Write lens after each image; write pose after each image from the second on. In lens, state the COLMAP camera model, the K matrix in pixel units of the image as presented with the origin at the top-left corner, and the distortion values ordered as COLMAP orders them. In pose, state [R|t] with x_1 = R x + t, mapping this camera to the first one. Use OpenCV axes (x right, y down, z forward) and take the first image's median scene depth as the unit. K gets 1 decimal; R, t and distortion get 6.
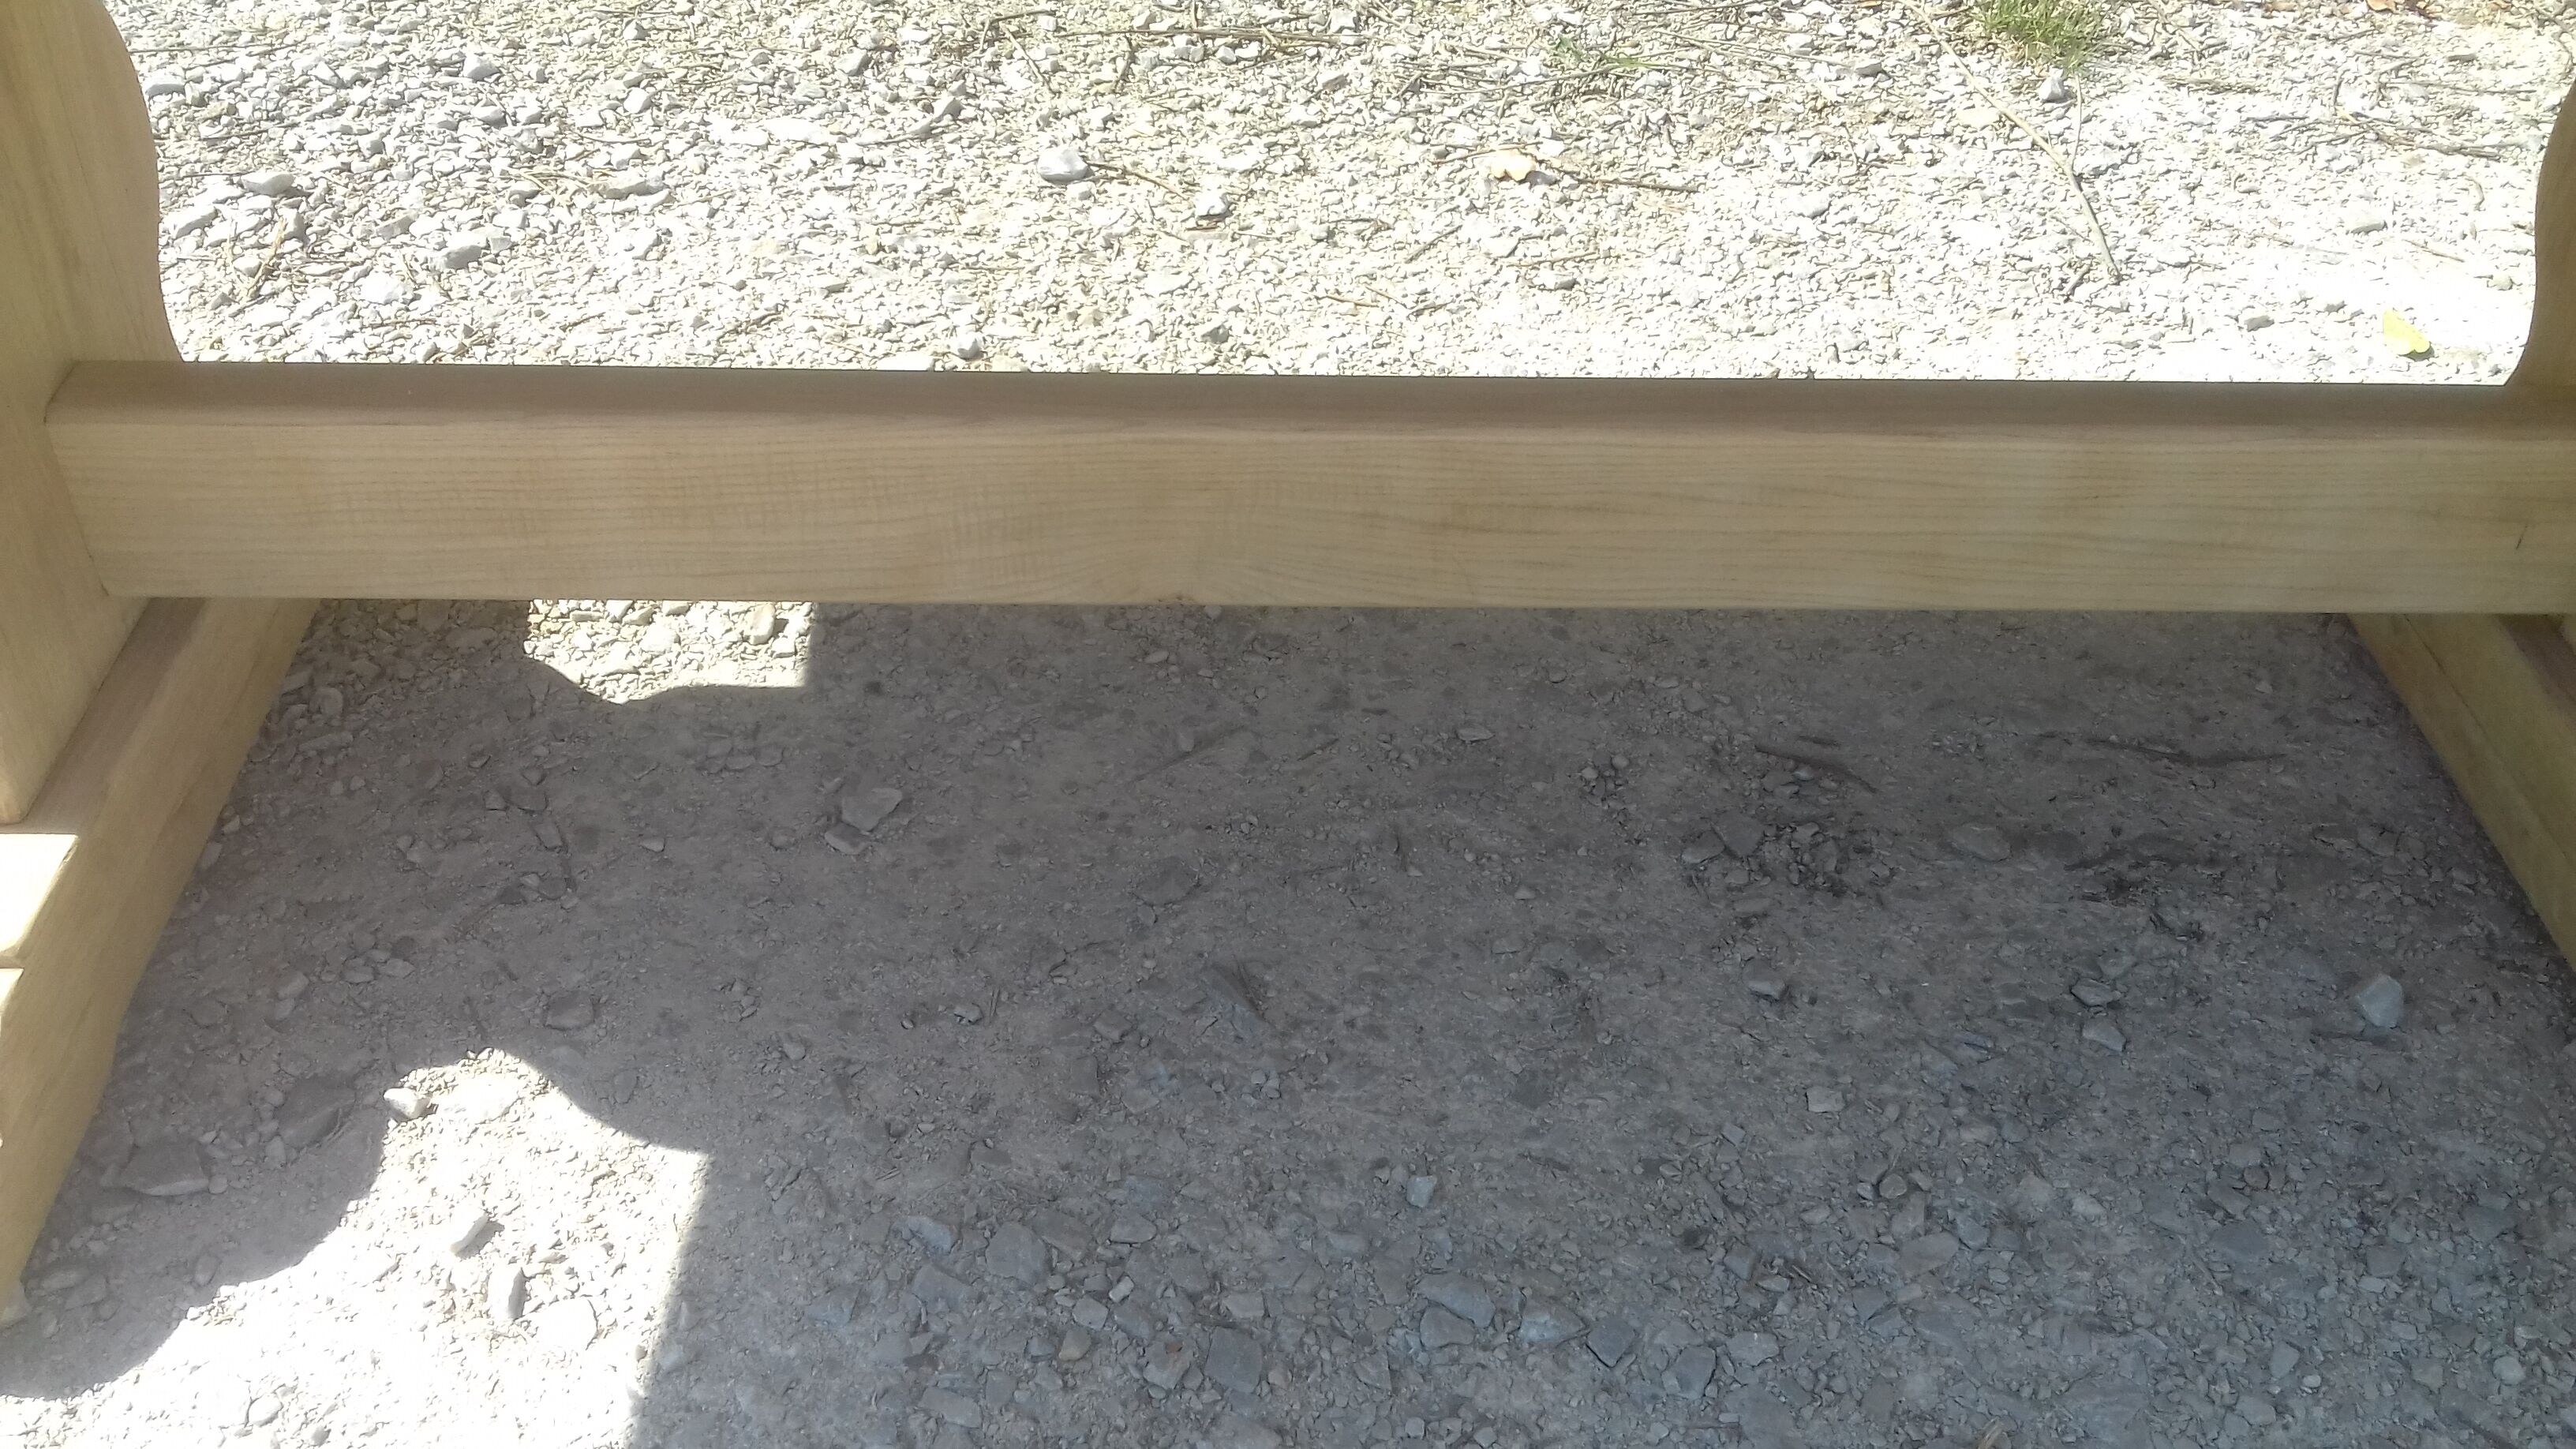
lens RADIAL K [[2300.9, 0, 1275.1], [0, 2300.9, 729.6], [0, 0, 1]] dist [0.061178, -0.107731]
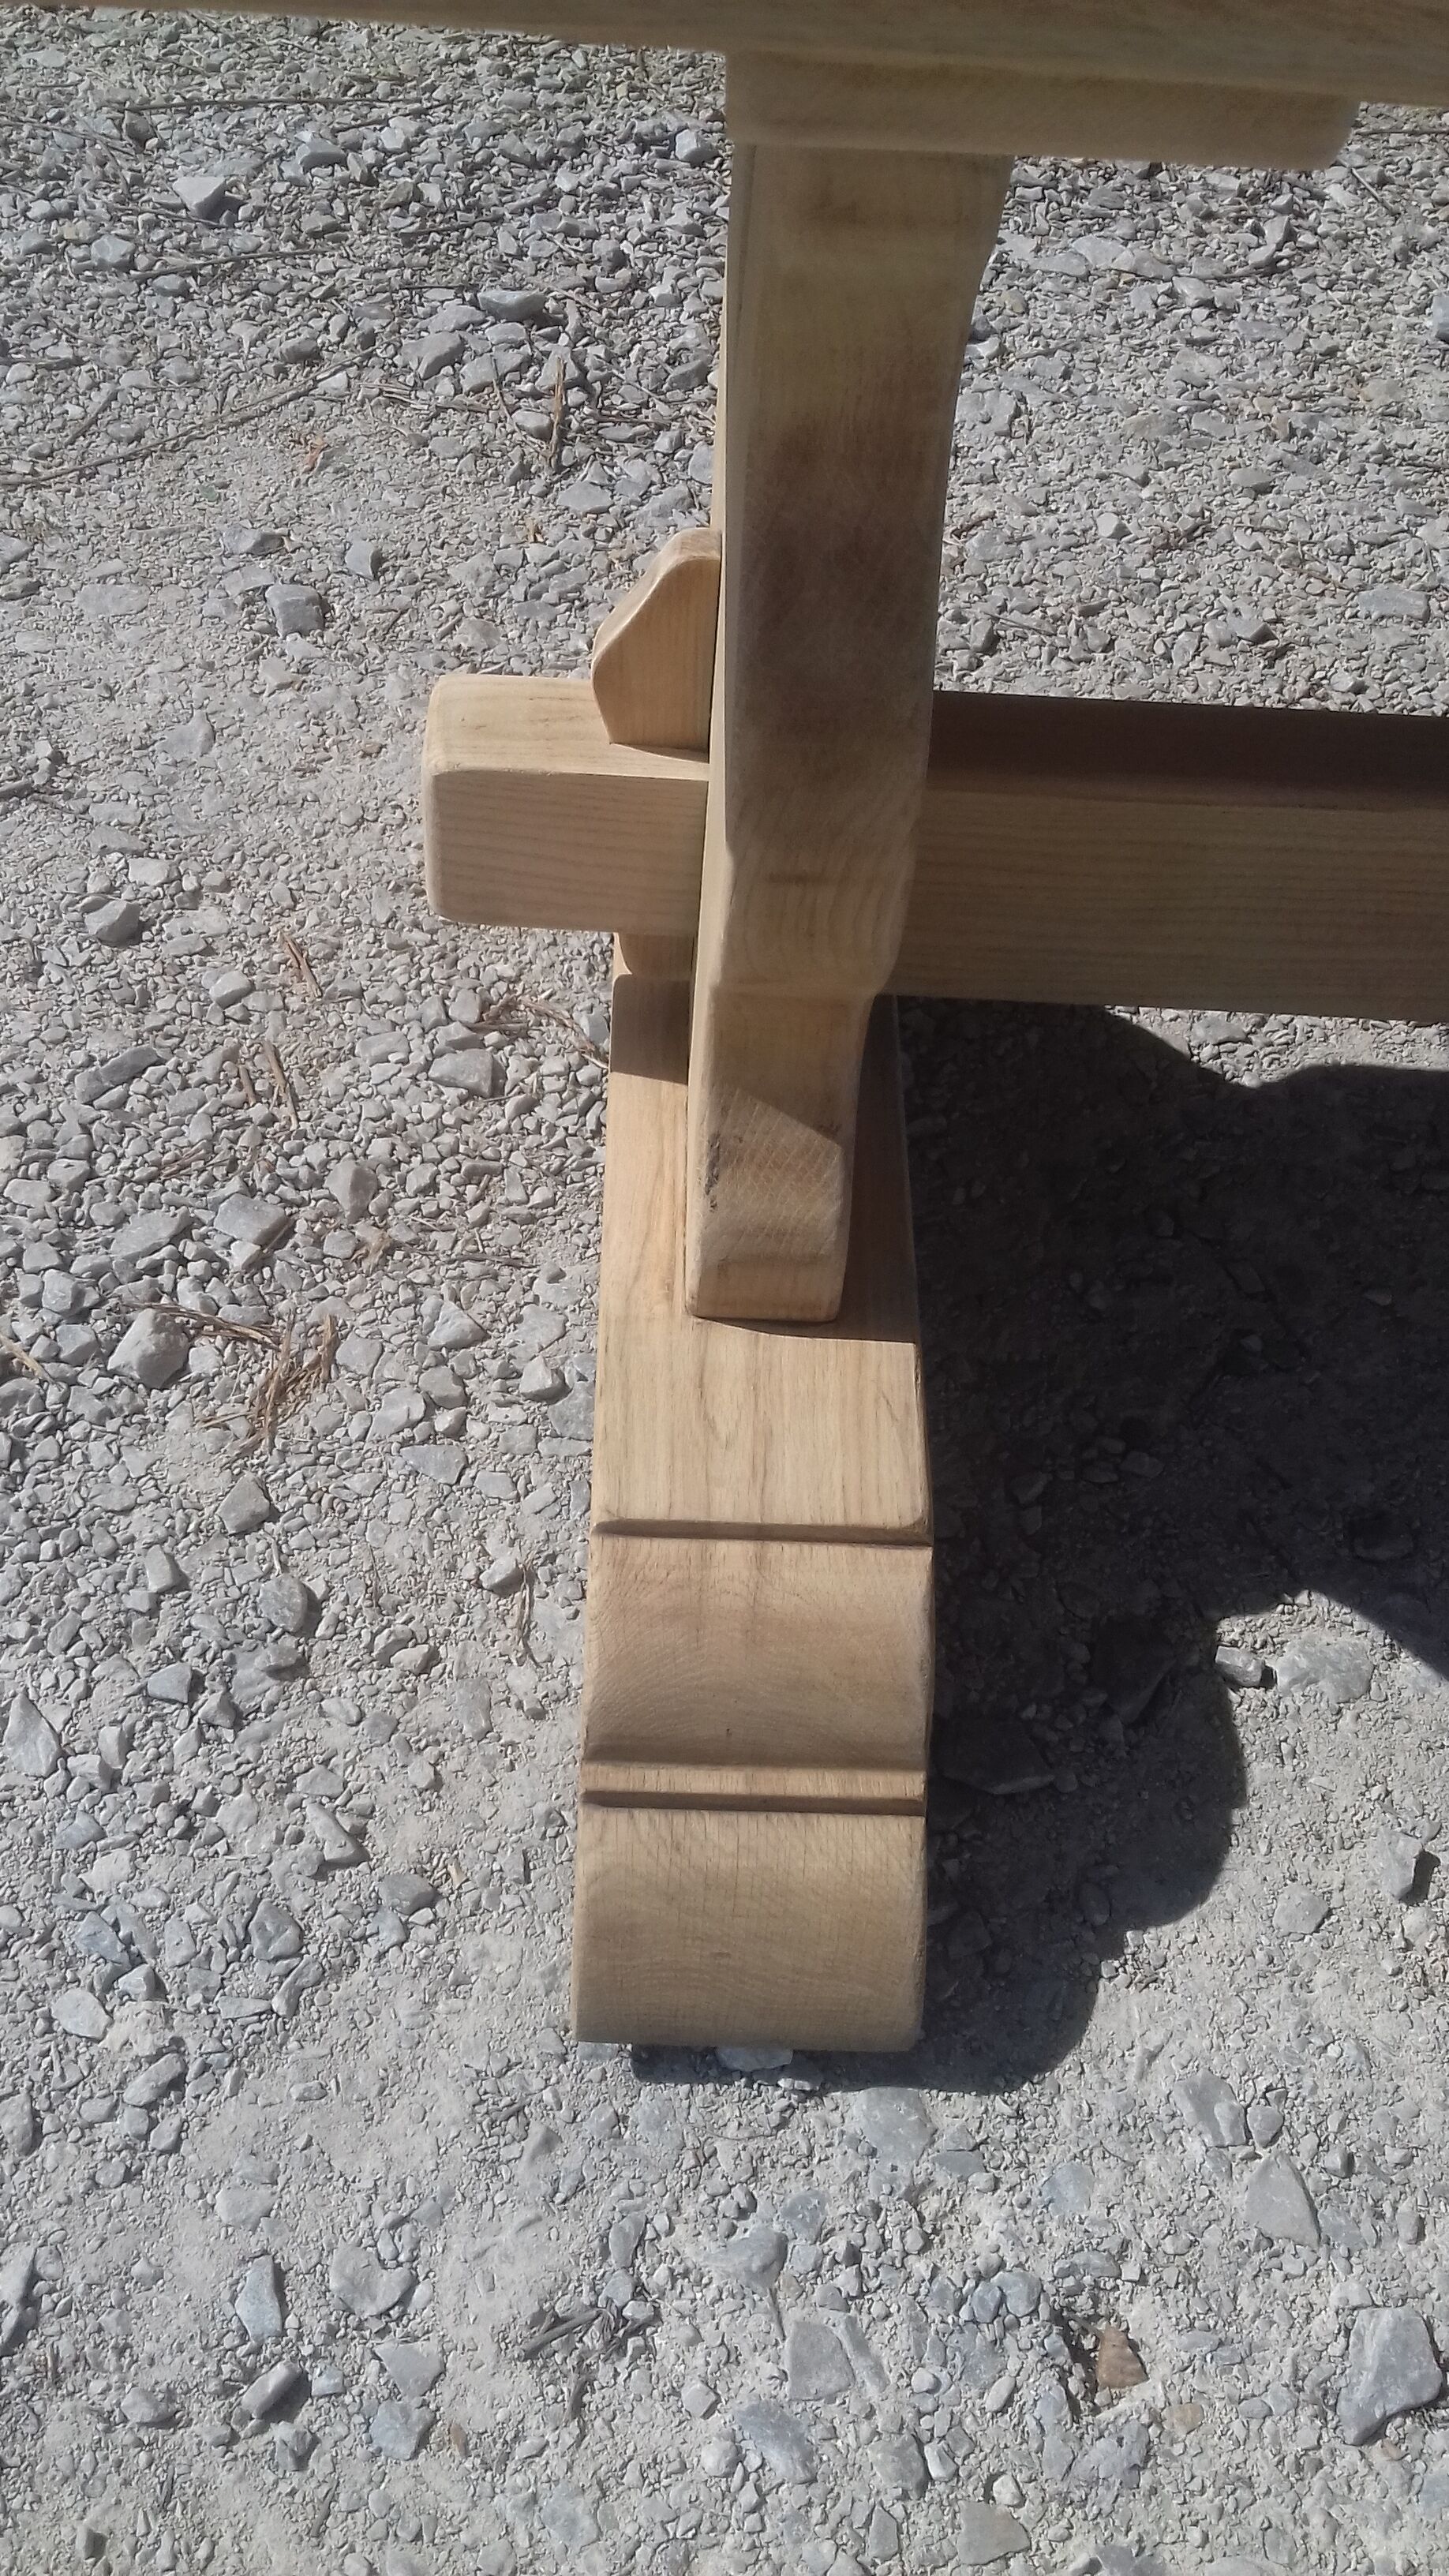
lens RADIAL K [[2300.9, 0, 712.6], [0, 2300.9, 1258.8], [0, 0, 1]] dist [0.061178, -0.107731]
pose [[0.998544, 0.053938, 0.000437, -0.458786], [-0.053010, 0.979794, 0.192855, -0.094906], [0.009974, -0.192597, 0.981227, 0.209682]]
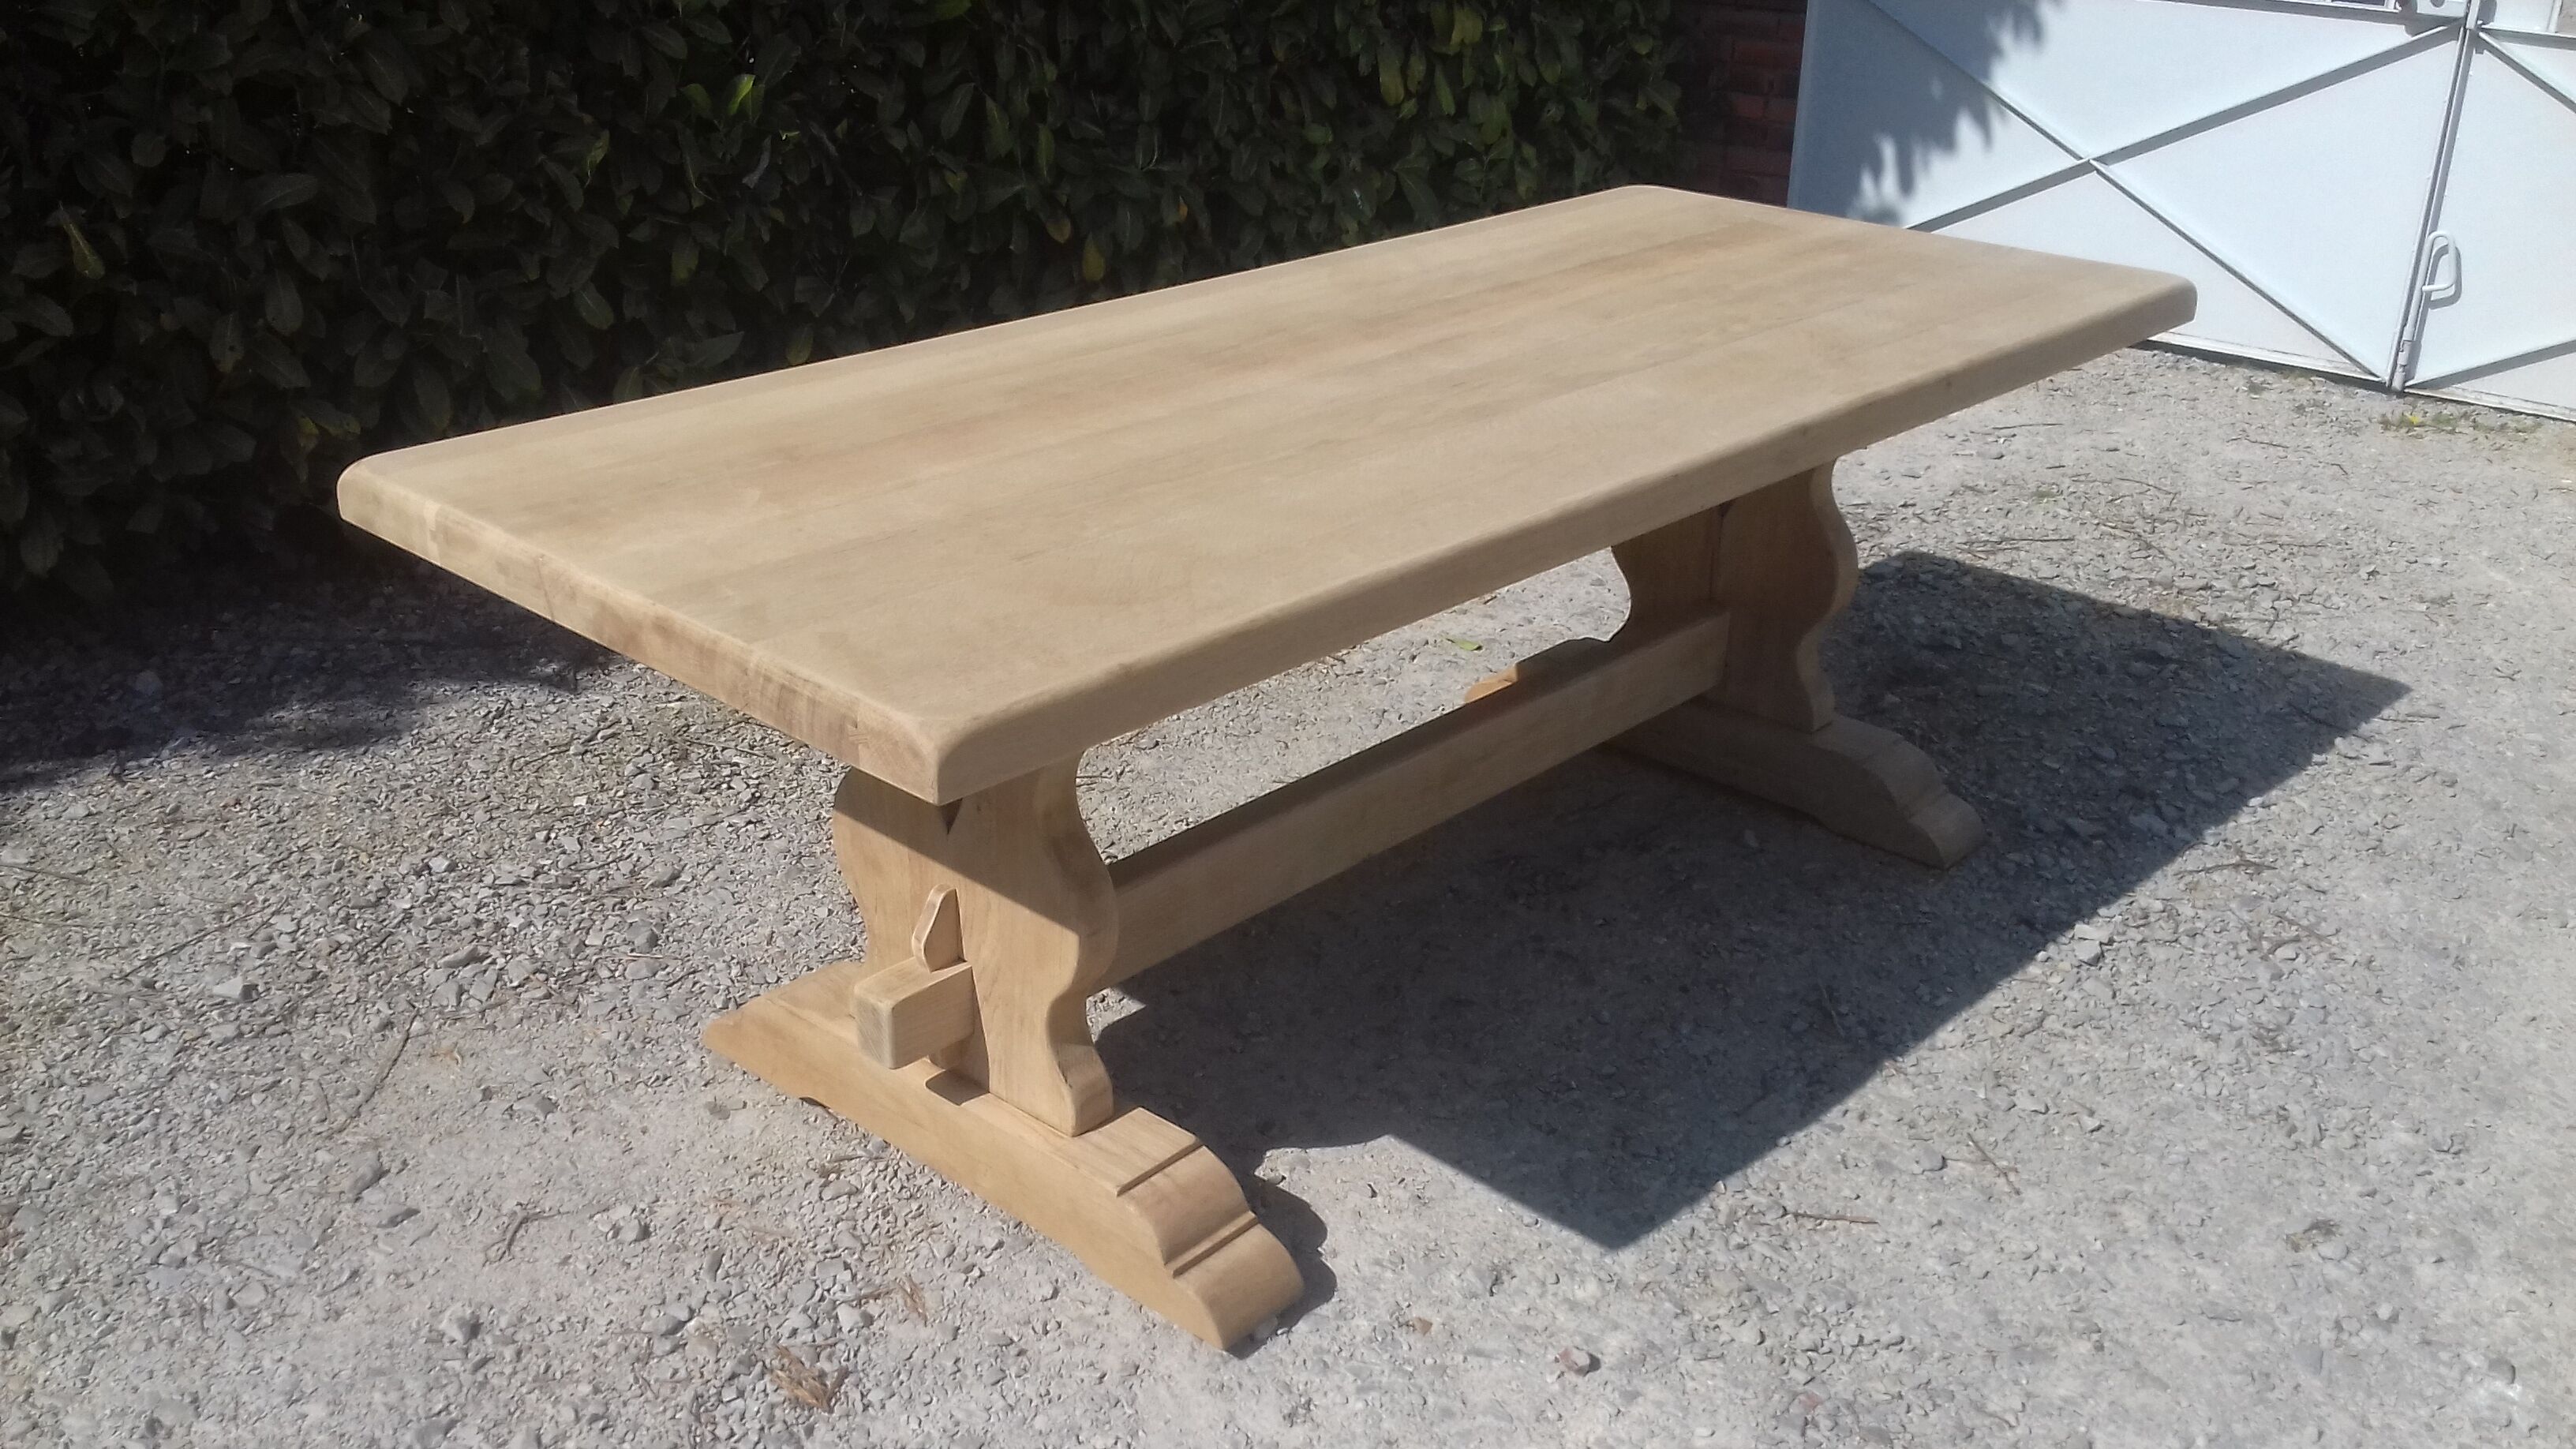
lens RADIAL K [[2300.9, 0, 1291.8], [0, 2300.9, 715.8], [0, 0, 1]] dist [0.061178, -0.107731]
pose [[0.682597, -0.290890, 0.670406, -1.323698], [0.445048, 0.893099, -0.065624, -0.052494], [-0.579649, 0.343158, 0.739087, -0.545034]]
